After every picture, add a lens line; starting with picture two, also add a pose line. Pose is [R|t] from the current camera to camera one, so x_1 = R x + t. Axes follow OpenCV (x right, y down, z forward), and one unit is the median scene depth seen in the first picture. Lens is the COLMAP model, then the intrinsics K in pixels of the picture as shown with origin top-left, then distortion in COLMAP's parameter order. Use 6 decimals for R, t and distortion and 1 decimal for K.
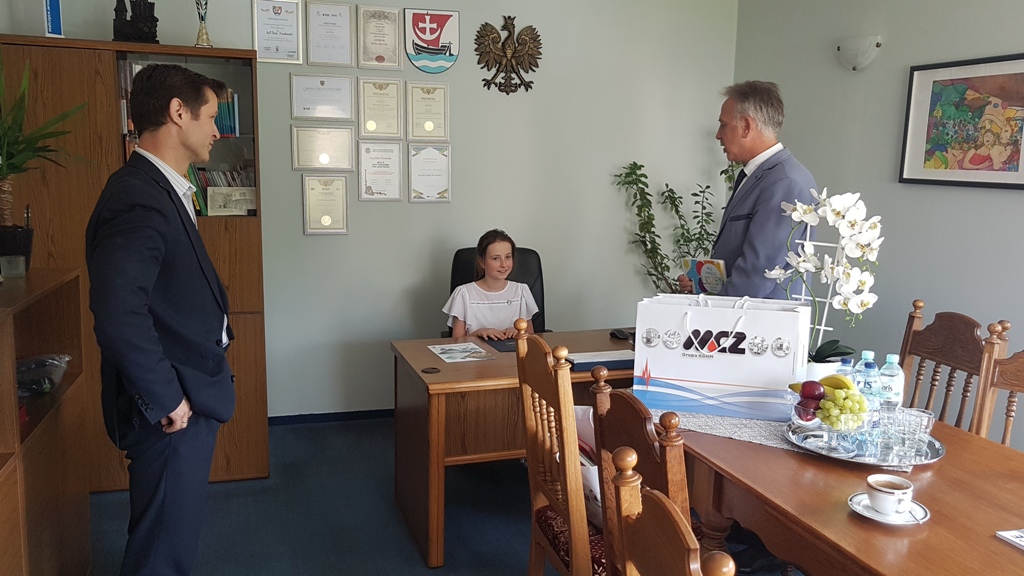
lens RADIAL K [[811.3, 0, 513.2], [0, 811.3, 285.9], [0, 0, 1]] dist [-0.008666, -0.014399]
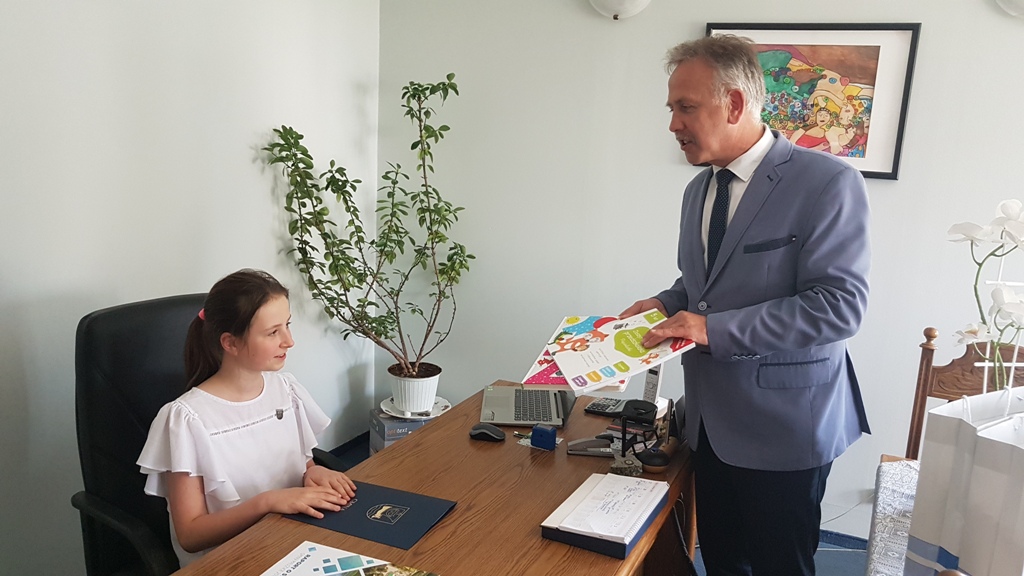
lens RADIAL K [[811.3, 0, 511.9], [0, 811.3, 287.4], [0, 0, 1]] dist [-0.008666, -0.014399]
pose [[0.681978, -0.123673, 0.720841, -0.290383], [0.077011, 0.992263, 0.097382, -0.108889], [-0.727307, -0.010899, 0.686225, 0.623867]]
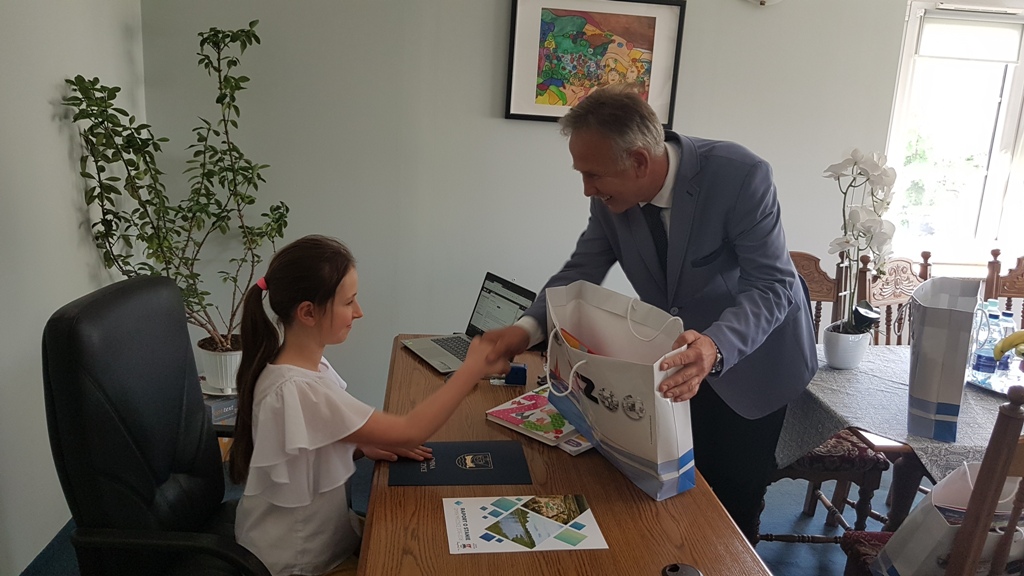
lens RADIAL K [[811.3, 0, 516.1], [0, 811.3, 296.4], [0, 0, 1]] dist [-0.008666, -0.014399]
pose [[0.221742, -0.232135, 0.947071, -0.466706], [0.095529, 0.971750, 0.215817, -0.142344], [-0.970415, 0.042617, 0.237654, 0.864136]]
